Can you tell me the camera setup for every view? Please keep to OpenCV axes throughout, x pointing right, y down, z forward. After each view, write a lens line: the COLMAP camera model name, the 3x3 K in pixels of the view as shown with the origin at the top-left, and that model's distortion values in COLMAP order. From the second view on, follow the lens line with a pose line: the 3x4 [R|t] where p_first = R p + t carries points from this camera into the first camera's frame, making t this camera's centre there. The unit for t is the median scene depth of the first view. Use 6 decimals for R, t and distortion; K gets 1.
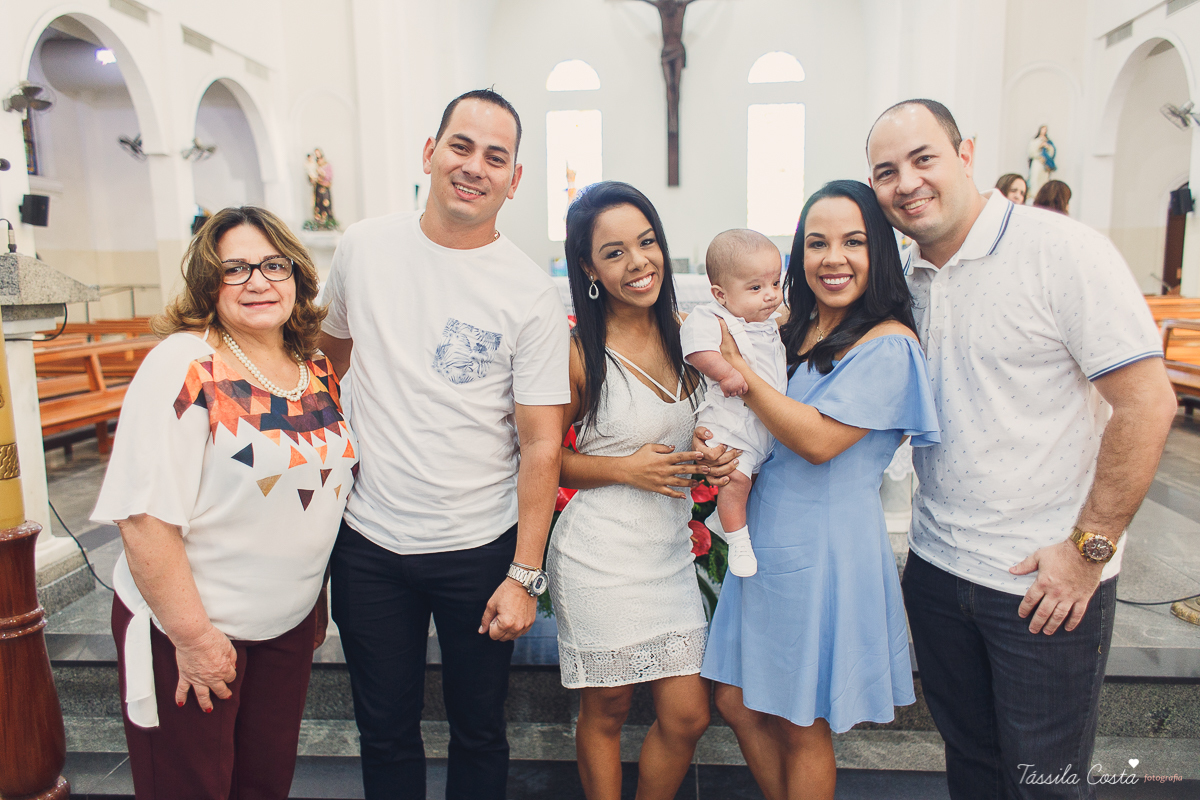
lens RADIAL K [[965.1, 0, 595.7], [0, 965.1, 399.5], [0, 0, 1]] dist [0.044682, -0.015122]
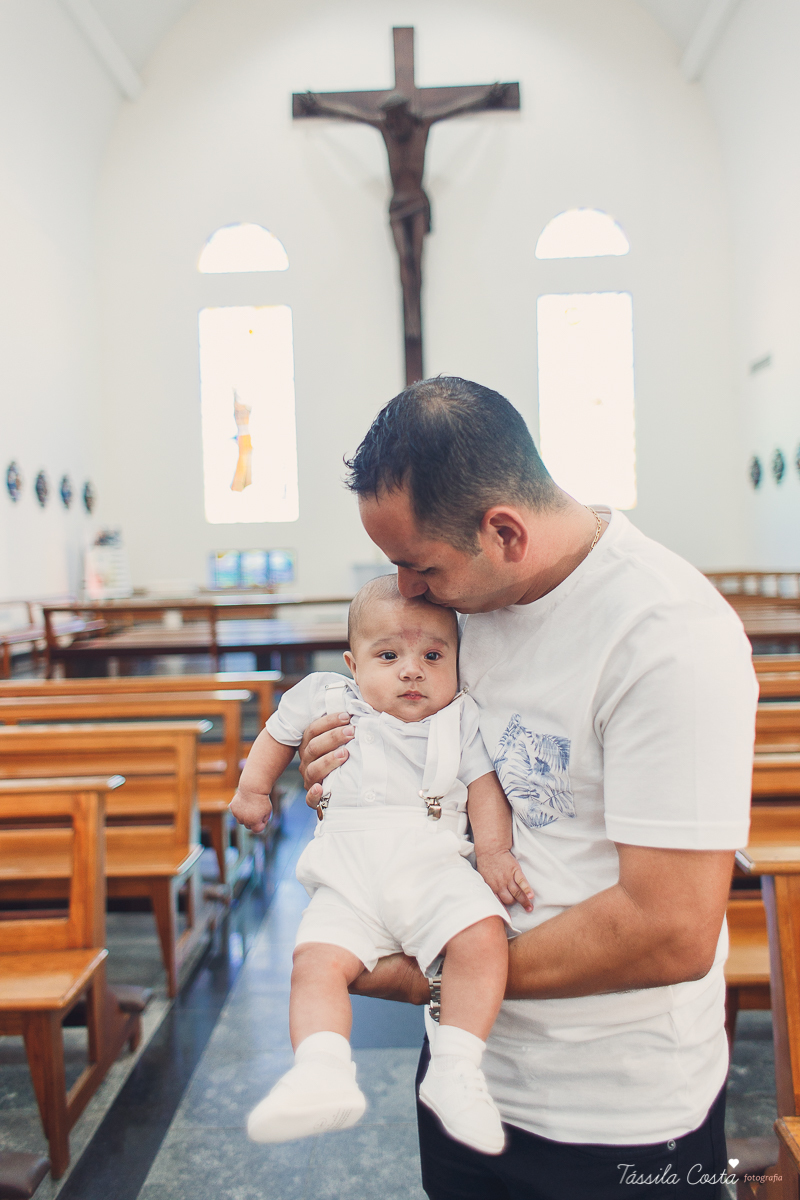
lens RADIAL K [[968.4, 0, 400.0], [0, 968.4, 600.0], [0, 0, 1]] dist [0.047651, -0.012005]
pose [[0.998737, -0.015944, 0.047638, 0.041672], [0.021077, 0.993789, -0.109269, -0.054078], [-0.045600, 0.110135, 0.992870, 0.433223]]
